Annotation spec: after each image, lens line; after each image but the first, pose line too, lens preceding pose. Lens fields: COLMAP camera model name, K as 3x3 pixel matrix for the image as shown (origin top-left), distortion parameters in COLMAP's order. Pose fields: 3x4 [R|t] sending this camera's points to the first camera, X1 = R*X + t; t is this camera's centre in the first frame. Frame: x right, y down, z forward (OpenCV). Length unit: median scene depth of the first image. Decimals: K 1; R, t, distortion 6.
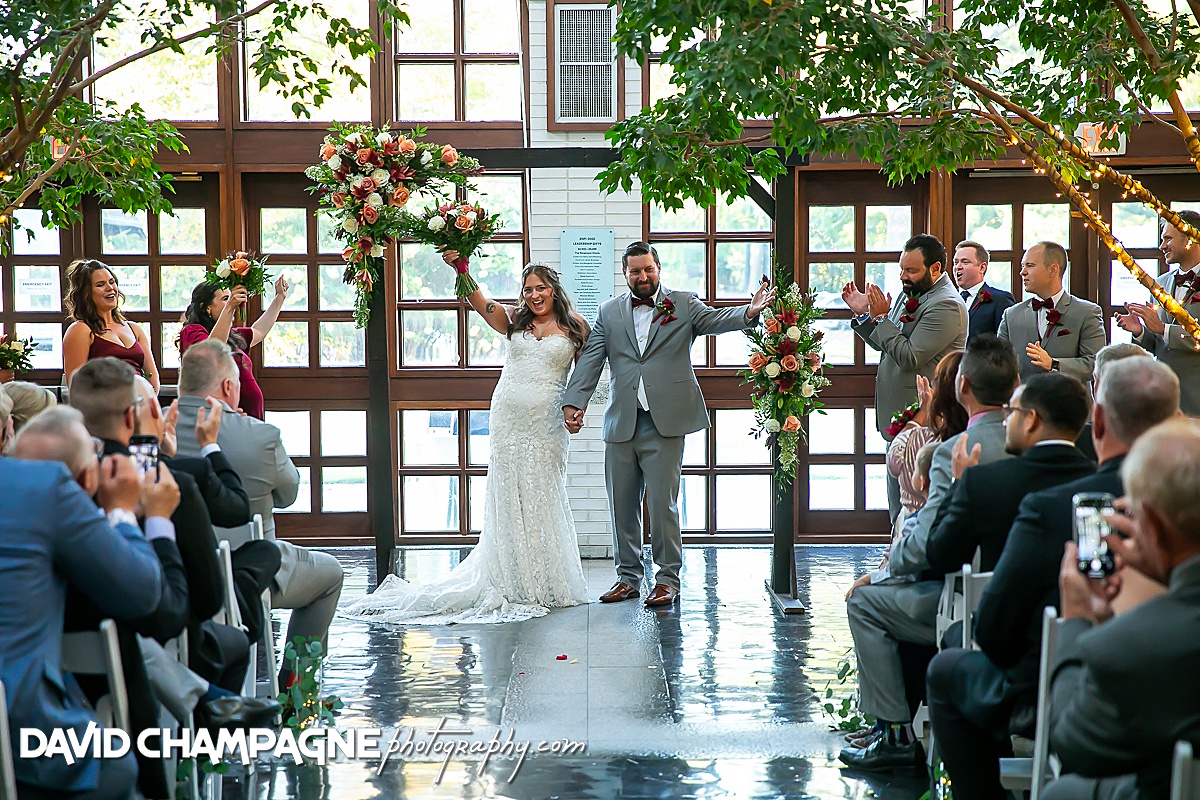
lens RADIAL K [[2472.9, 0, 597.5], [0, 2472.9, 400.2], [0, 0, 1]] dist [0.235467, 0.000000]
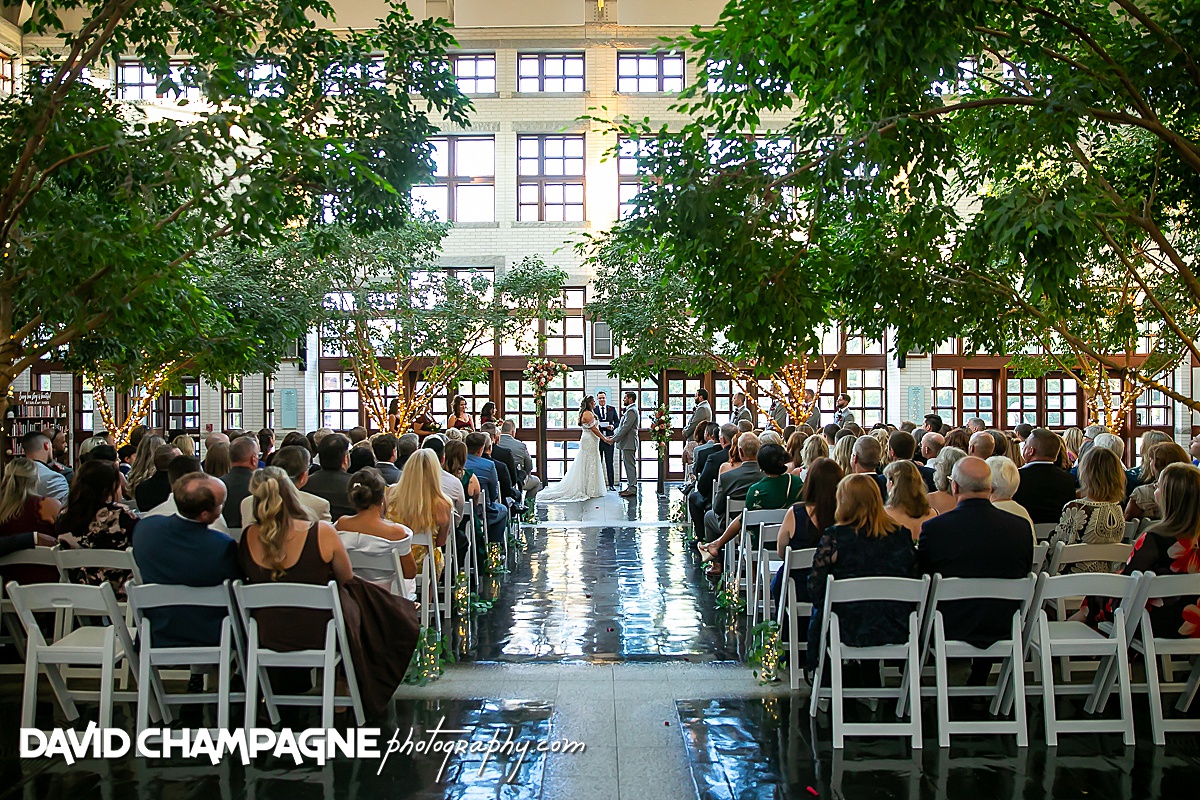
lens RADIAL K [[887.8, 0, 596.1], [0, 887.8, 399.3], [0, 0, 1]] dist [-0.093062, 0.078593]
pose [[0.999982, 0.001269, -0.005862, -0.006329], [-0.001562, 0.998741, -0.050139, 0.007964], [0.005791, 0.050147, 0.998725, -0.207858]]
